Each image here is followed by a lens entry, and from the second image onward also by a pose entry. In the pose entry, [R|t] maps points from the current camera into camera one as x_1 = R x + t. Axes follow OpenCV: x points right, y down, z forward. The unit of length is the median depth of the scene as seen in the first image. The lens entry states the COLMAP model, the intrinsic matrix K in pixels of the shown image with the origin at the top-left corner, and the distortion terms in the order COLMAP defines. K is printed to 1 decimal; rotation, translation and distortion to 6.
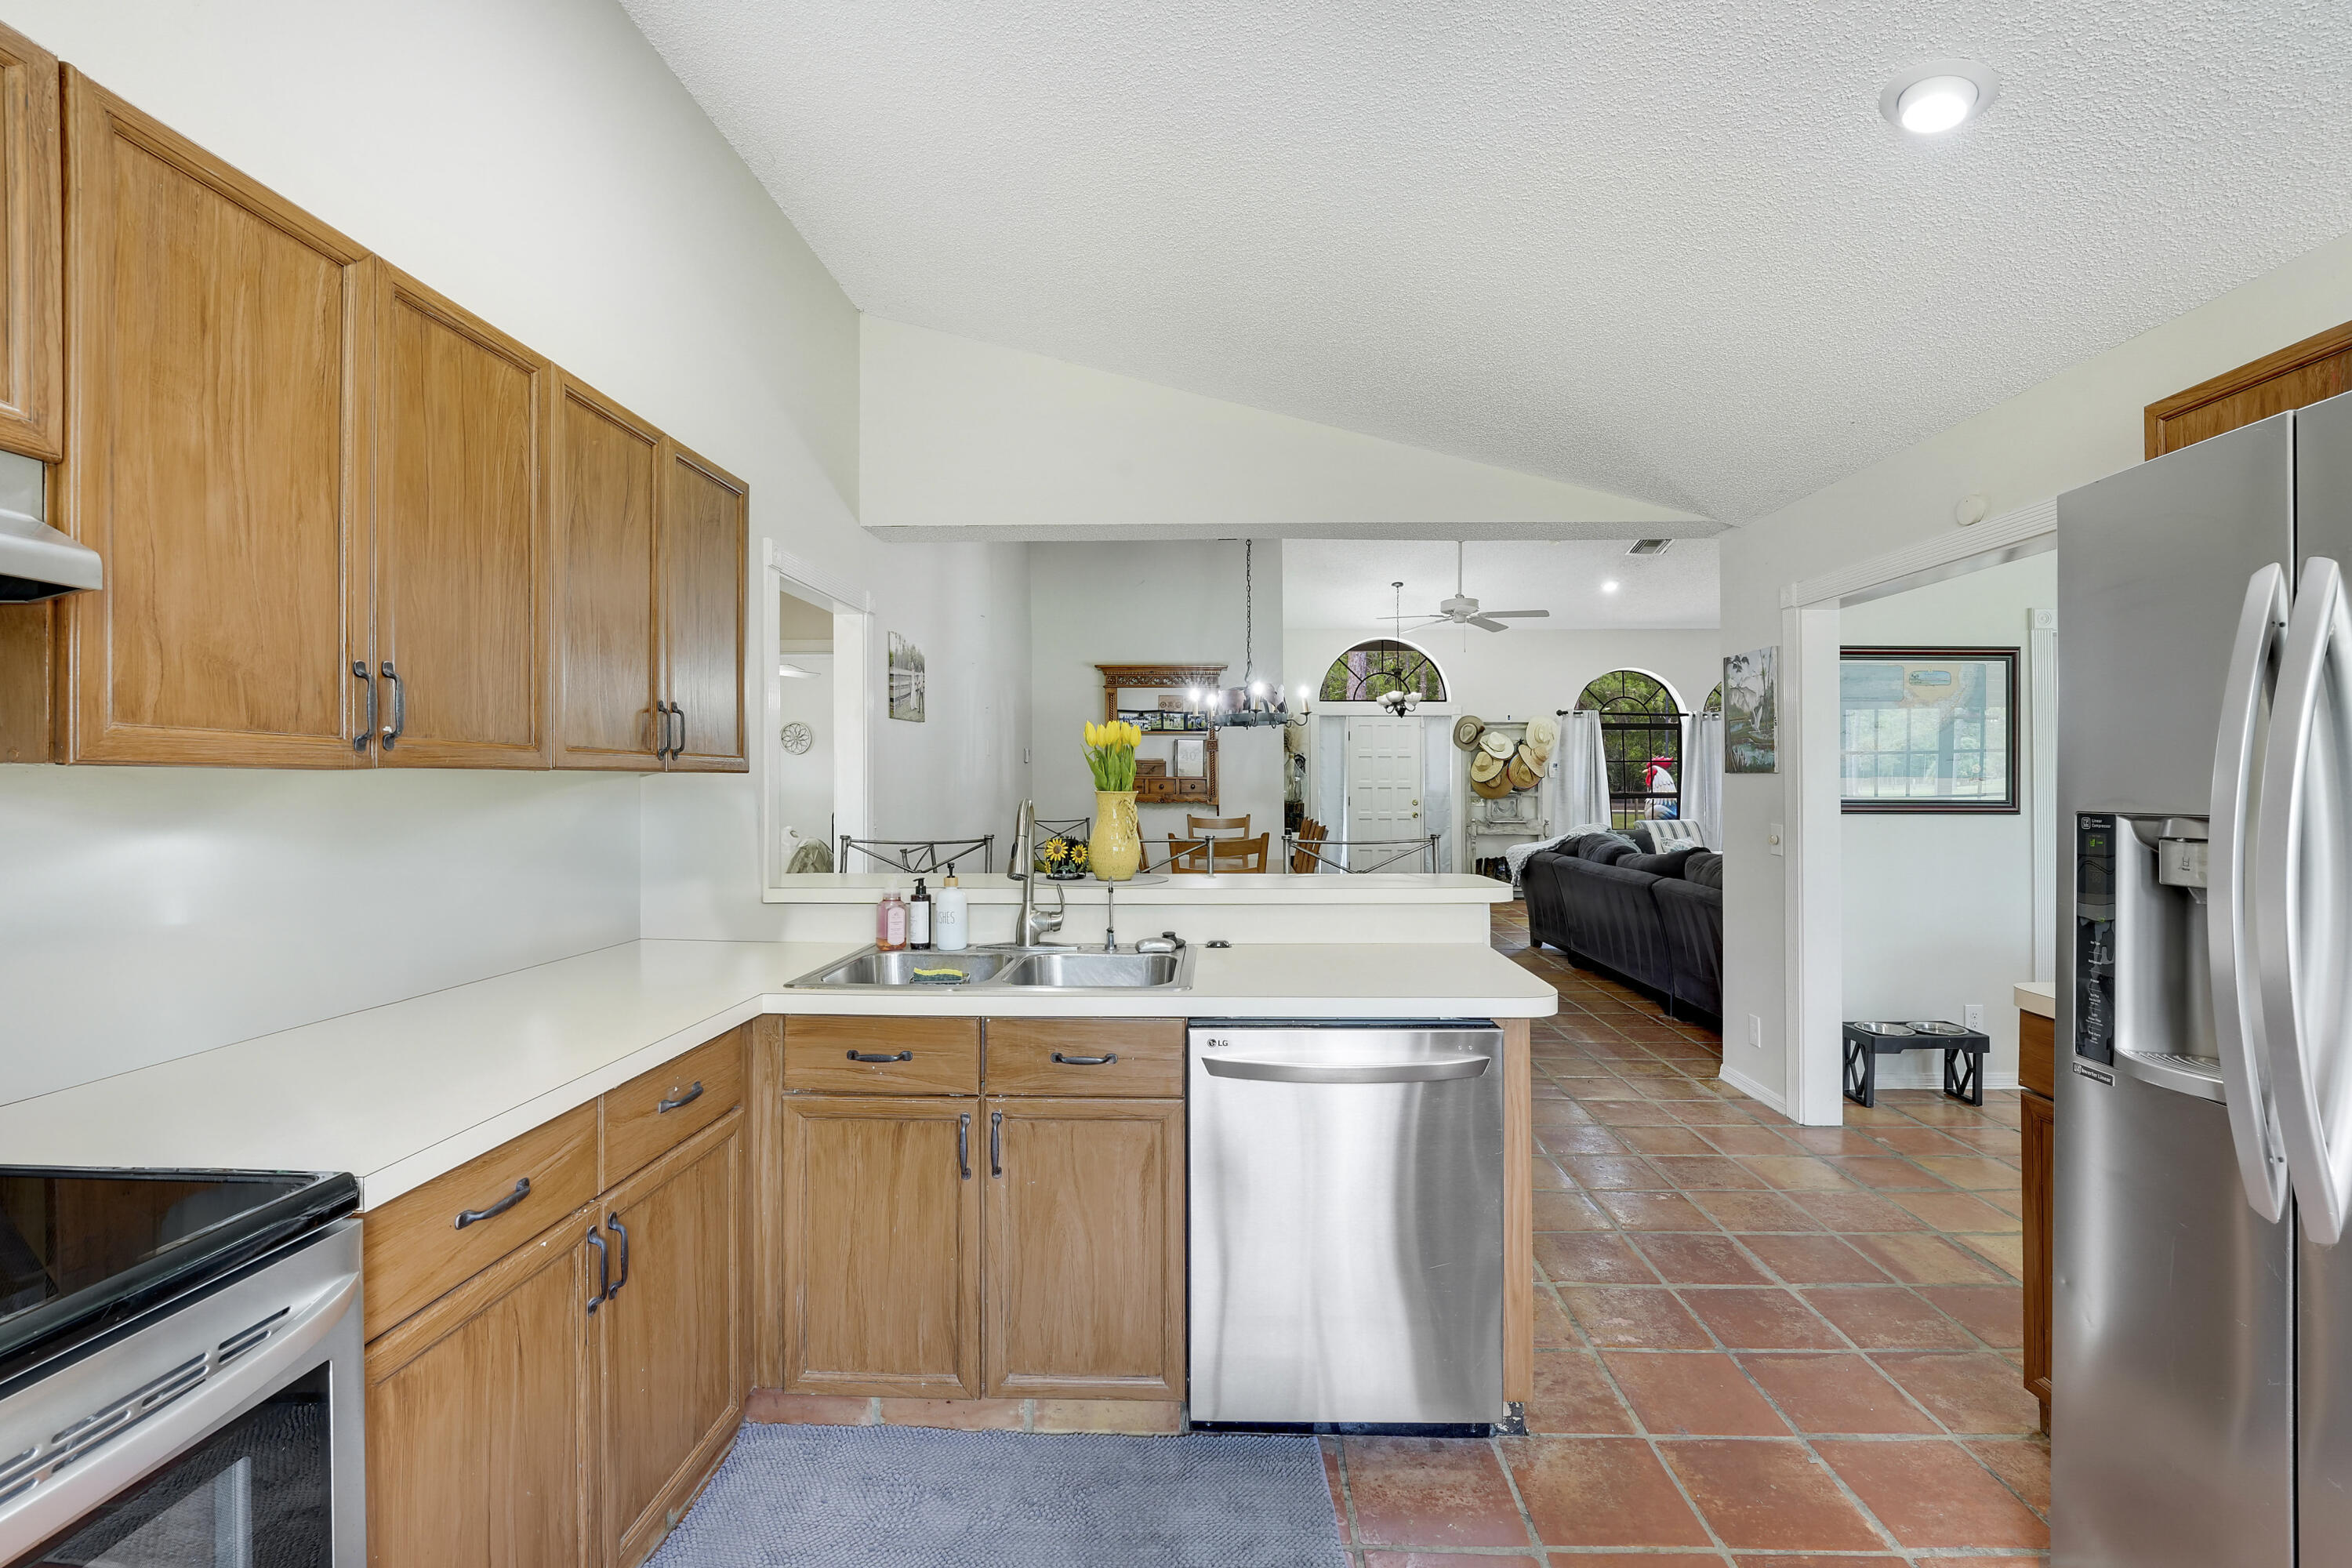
lens RADIAL K [[1029.8, 0, 1176.0], [0, 1029.8, 784.0], [0, 0, 1]] dist [-0.003703, 0.000136]
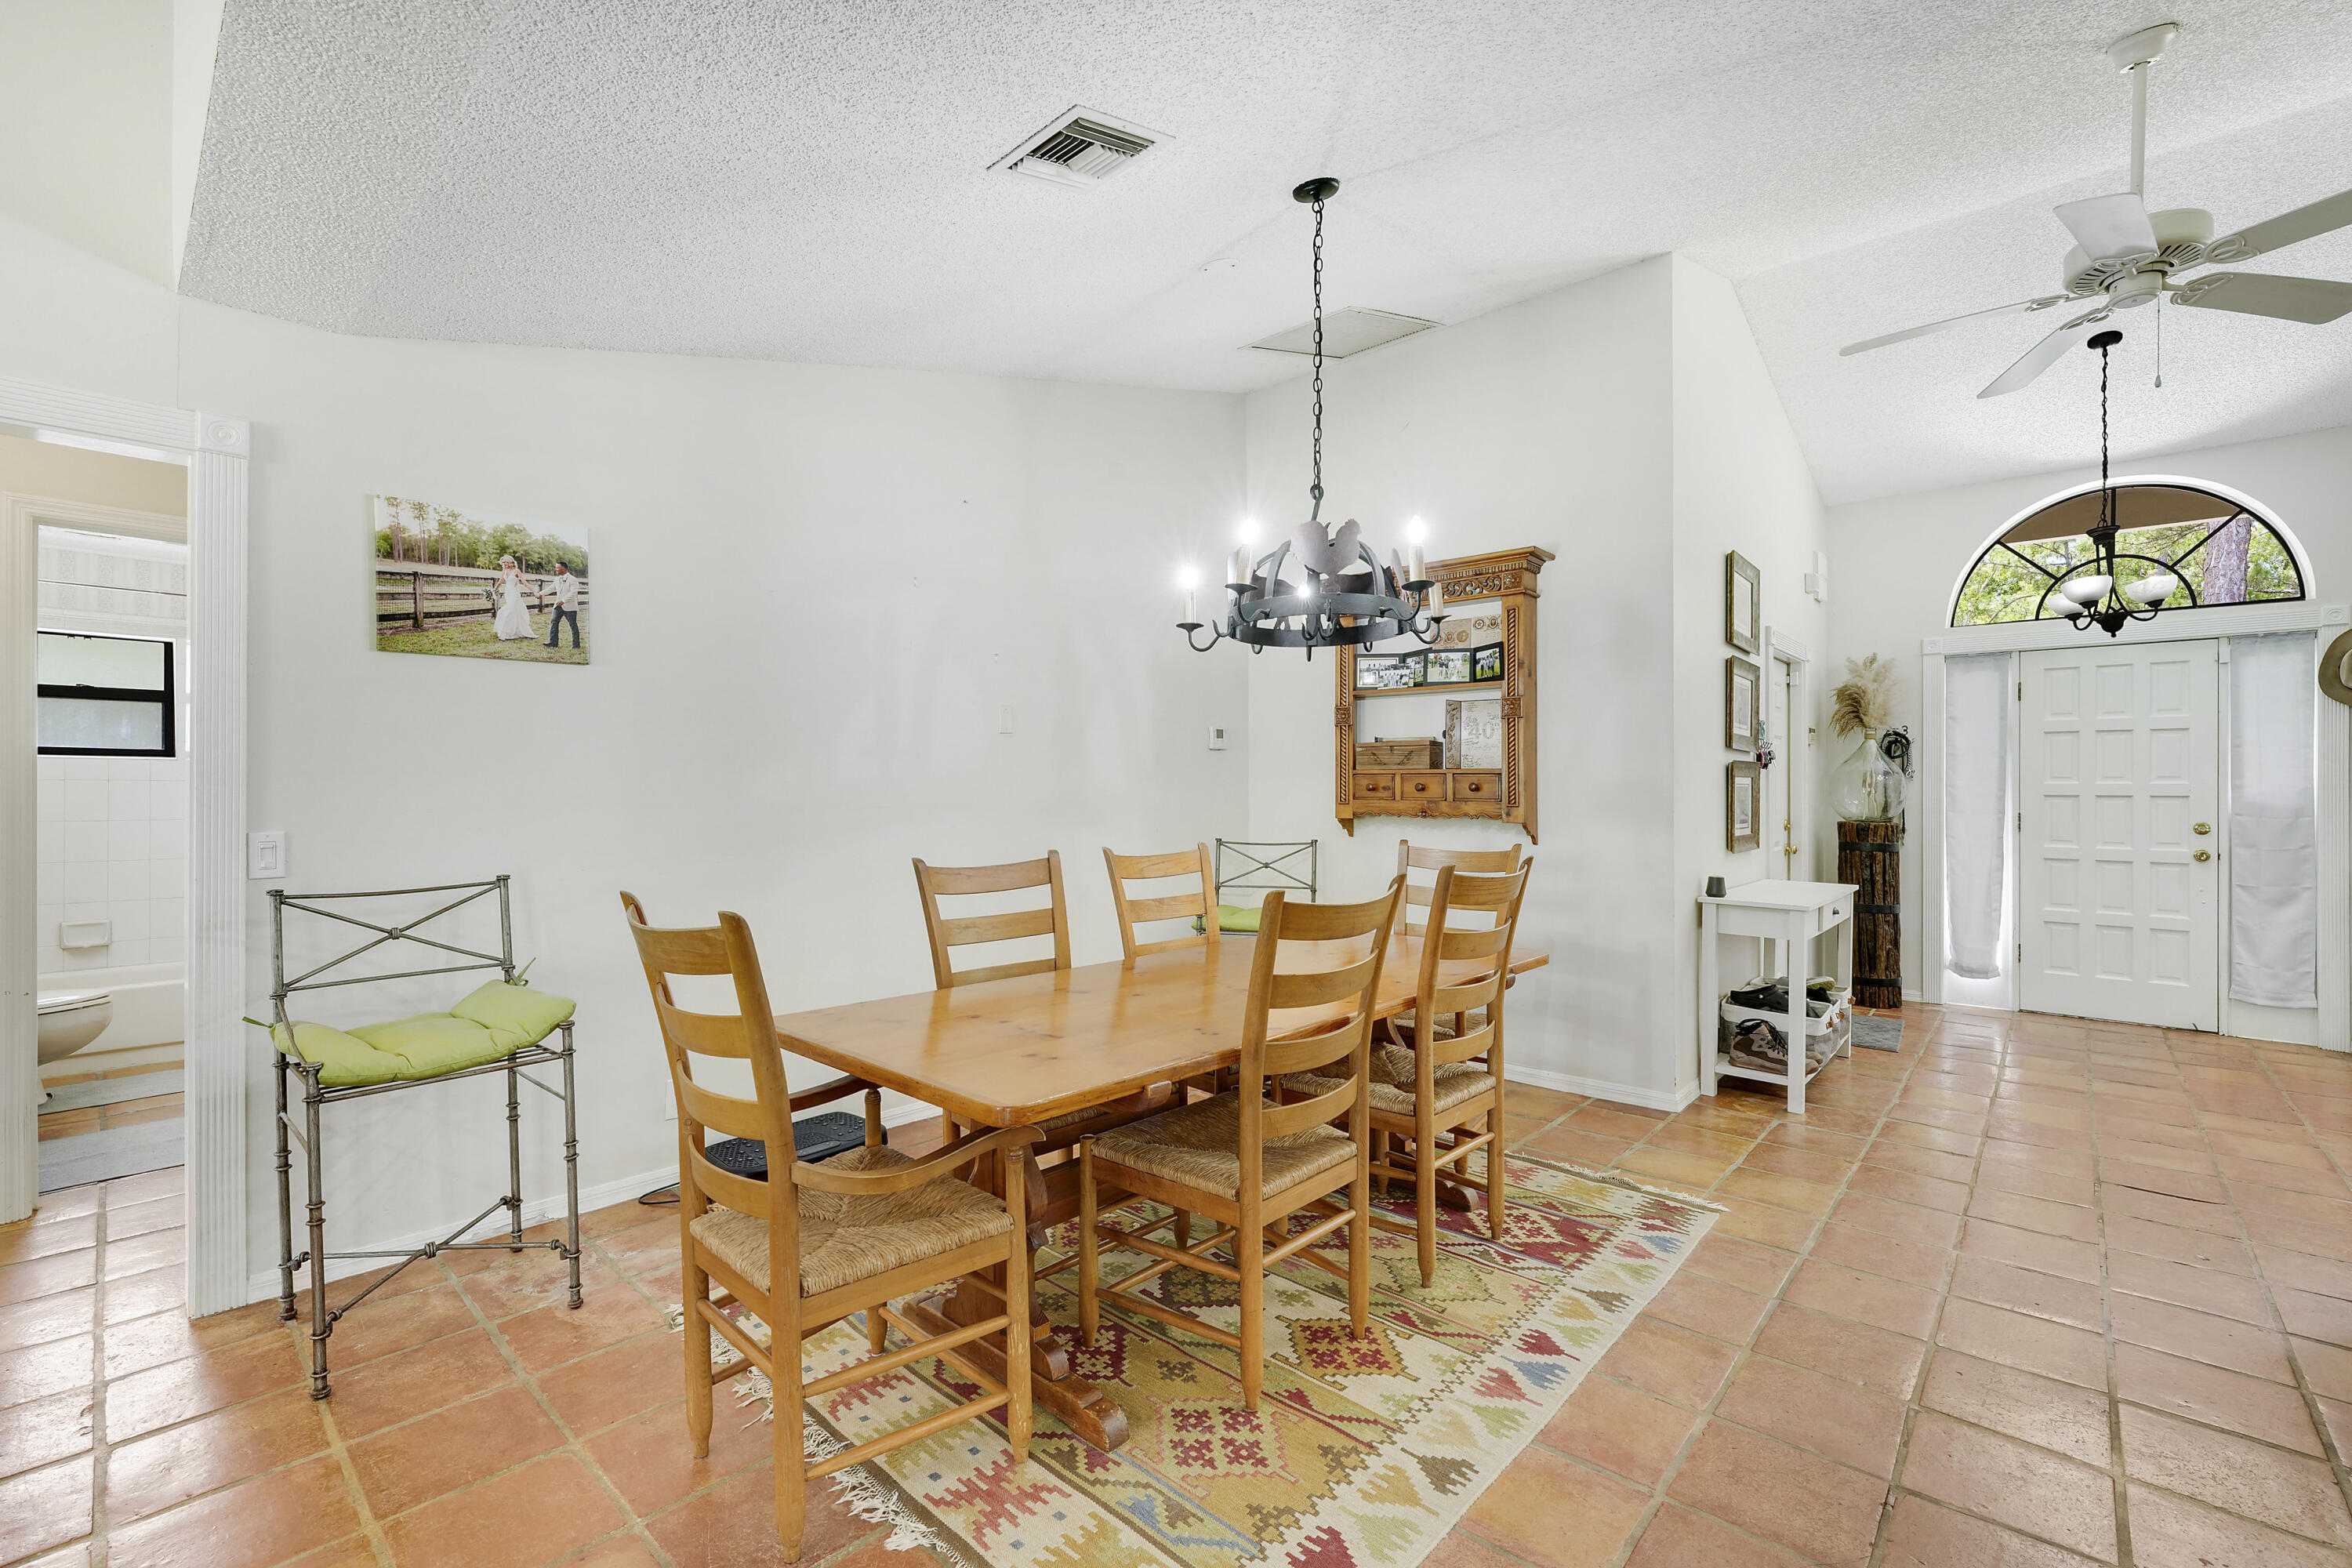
lens RADIAL K [[990.8, 0, 1176.0], [0, 990.8, 784.0], [0, 0, 1]] dist [-0.022012, 0.000297]
pose [[0.759398, 0.001612, -0.650625, 0.226788], [-0.006370, 0.999967, -0.004956, 0.004211], [0.650595, 0.007908, 0.759383, 0.511244]]
